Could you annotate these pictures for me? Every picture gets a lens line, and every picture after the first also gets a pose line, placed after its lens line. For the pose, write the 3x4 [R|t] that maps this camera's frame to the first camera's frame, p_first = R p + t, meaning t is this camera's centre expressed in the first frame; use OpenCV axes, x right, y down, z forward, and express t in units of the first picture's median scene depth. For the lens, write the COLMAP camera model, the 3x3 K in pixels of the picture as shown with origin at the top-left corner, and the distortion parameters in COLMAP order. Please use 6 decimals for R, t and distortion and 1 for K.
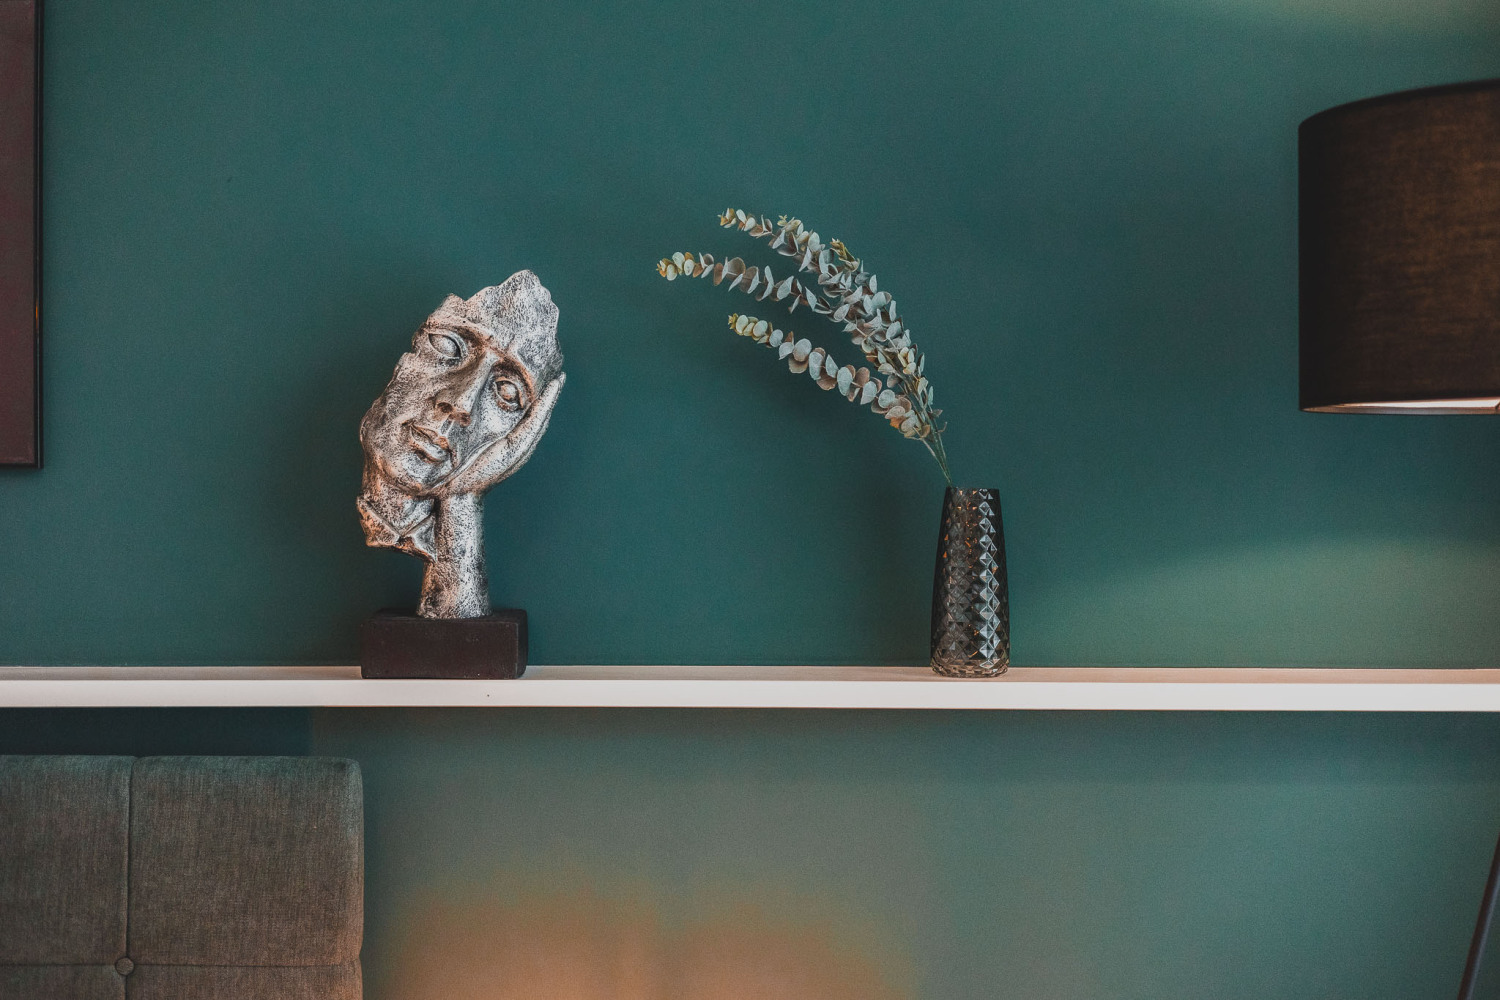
lens RADIAL K [[2231.4, 0, 749.4], [0, 2231.4, 498.2], [0, 0, 1]] dist [0.017341, 0.000000]
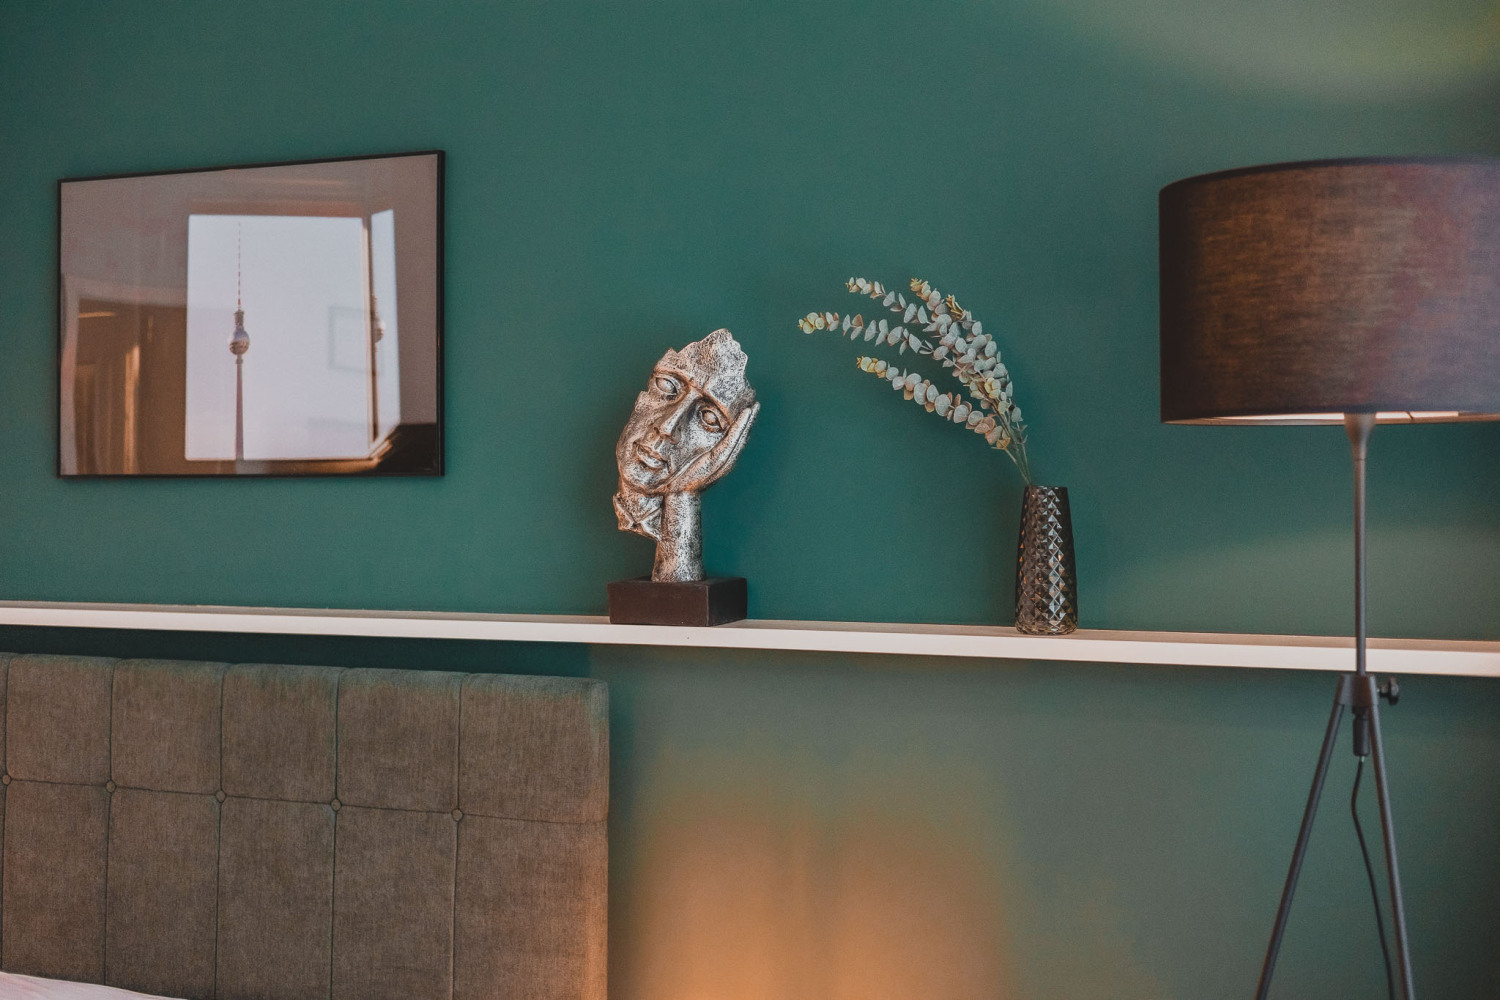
lens RADIAL K [[2231.4, 0, 750.8], [0, 2231.4, 501.1], [0, 0, 1]] dist [0.017341, 0.000000]
pose [[0.896758, -0.001809, -0.442518, 0.524799], [0.000570, 0.999996, -0.002932, 0.007524], [0.442521, 0.002377, 0.896755, -0.221565]]
